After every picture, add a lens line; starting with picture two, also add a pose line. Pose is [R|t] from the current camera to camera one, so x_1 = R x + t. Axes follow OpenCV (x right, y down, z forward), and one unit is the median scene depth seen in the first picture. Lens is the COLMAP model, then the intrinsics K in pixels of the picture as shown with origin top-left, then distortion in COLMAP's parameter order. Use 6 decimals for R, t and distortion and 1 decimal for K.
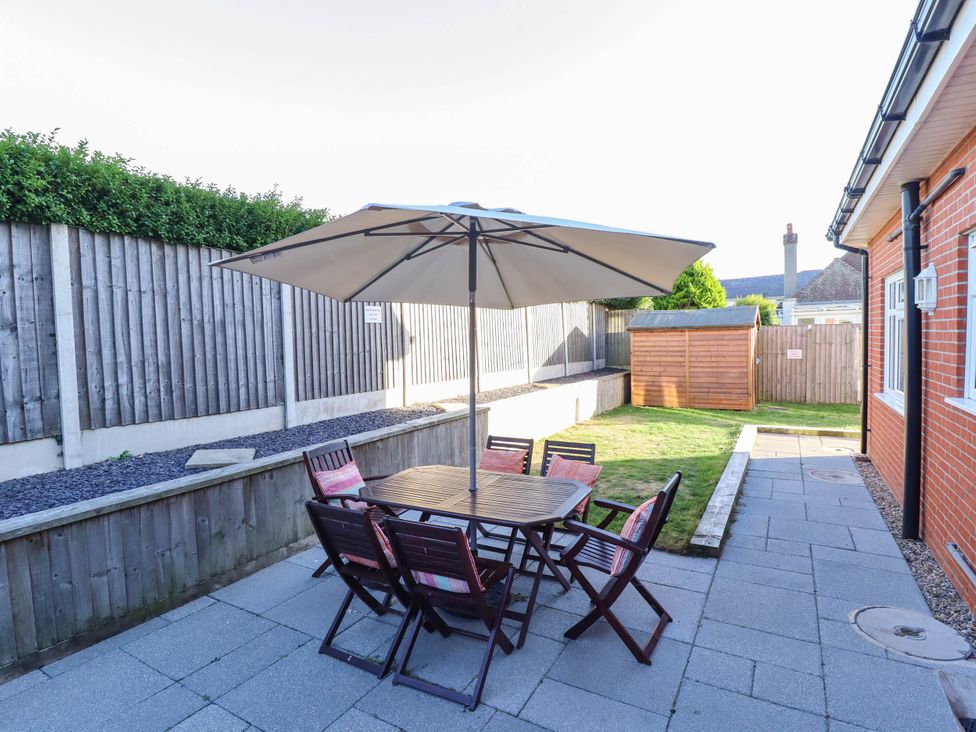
lens RADIAL K [[508.6, 0, 488.0], [0, 508.6, 367.9], [0, 0, 1]] dist [-0.000872, -0.010112]
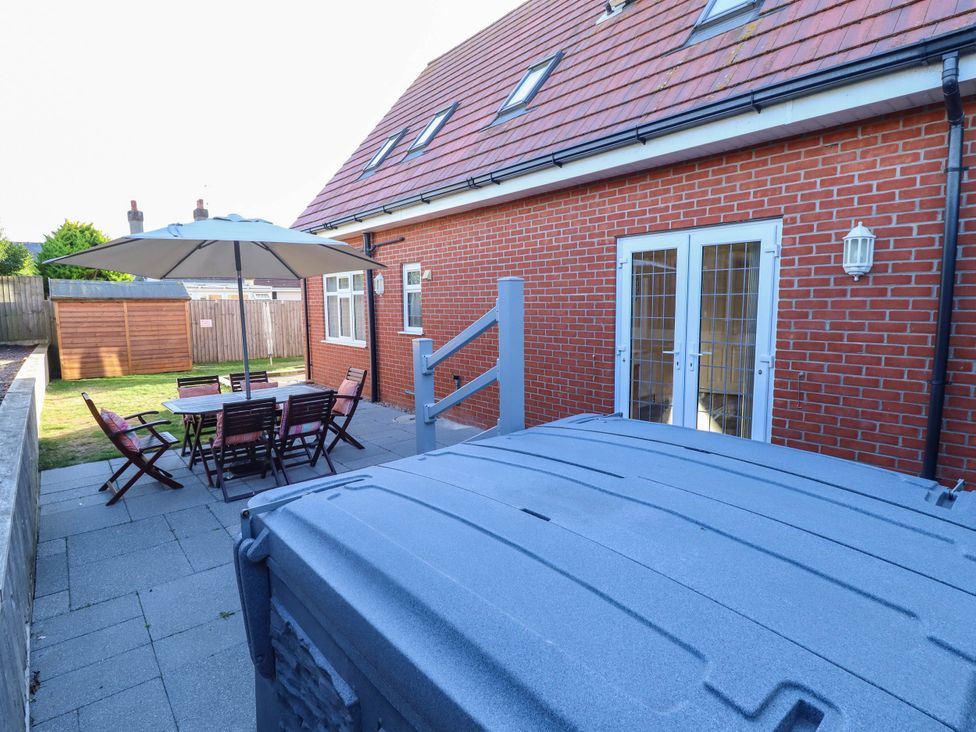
lens RADIAL K [[508.6, 0, 508.0], [0, 508.6, 367.7], [0, 0, 1]] dist [-0.000872, -0.010112]
pose [[0.304247, -0.095888, 0.947755, -0.369716], [0.051459, 0.995123, 0.084161, 0.014997], [-0.951202, 0.023165, 0.307698, -0.074548]]
